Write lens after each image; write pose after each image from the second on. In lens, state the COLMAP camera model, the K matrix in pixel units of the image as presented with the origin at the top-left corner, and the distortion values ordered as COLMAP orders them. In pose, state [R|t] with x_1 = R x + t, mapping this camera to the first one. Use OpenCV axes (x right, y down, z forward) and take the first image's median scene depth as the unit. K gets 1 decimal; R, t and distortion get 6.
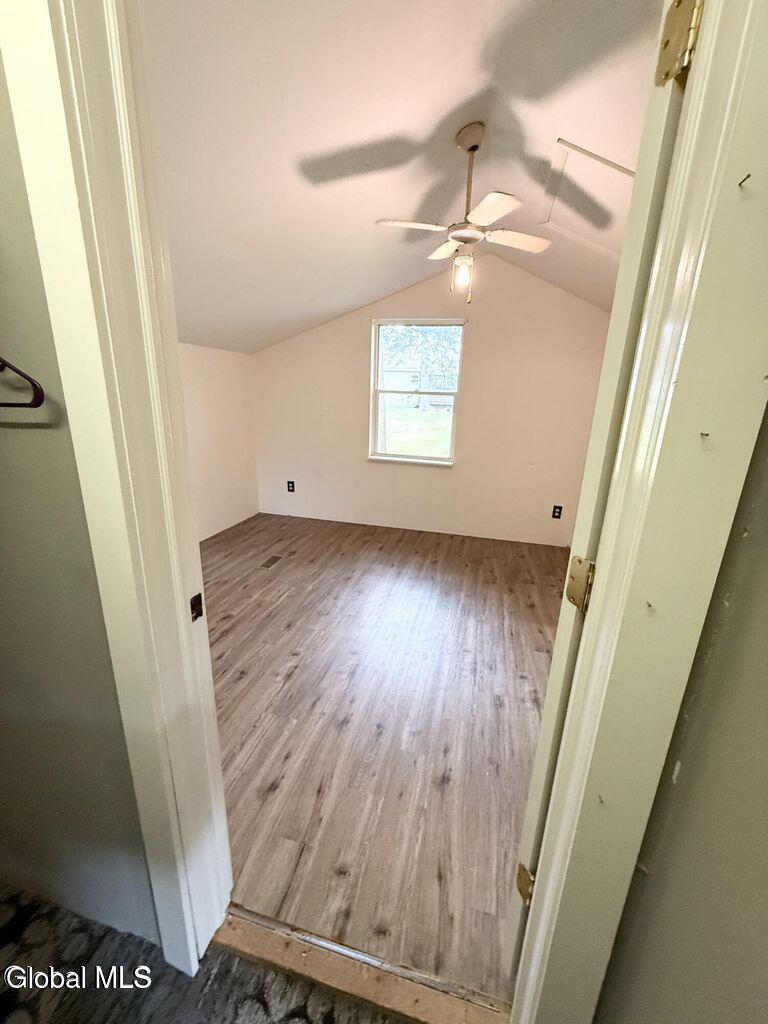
lens RADIAL K [[407.2, 0, 385.3], [0, 407.2, 508.4], [0, 0, 1]] dist [0.000763, -0.000275]
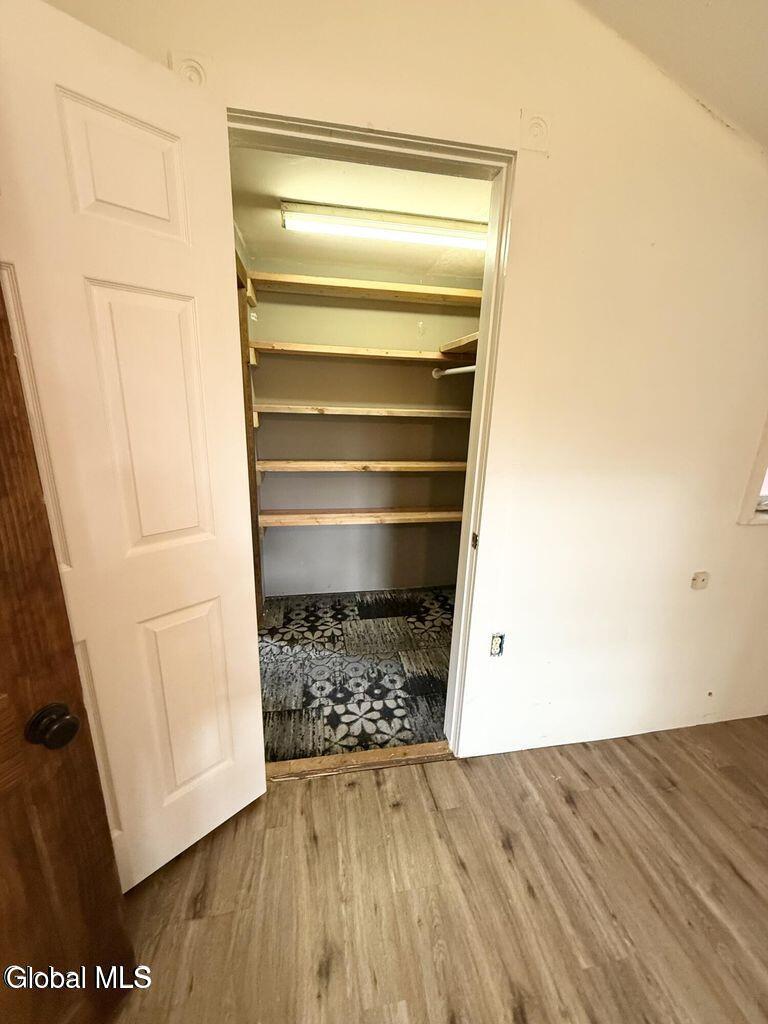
lens RADIAL K [[407.2, 0, 385.3], [0, 407.2, 508.4], [0, 0, 1]] dist [0.000763, -0.000275]
pose [[-0.907577, 0.050626, -0.416821, 0.168641], [-0.175356, 0.856288, 0.485820, -0.189836], [0.381514, 0.514012, -0.768270, 0.654835]]
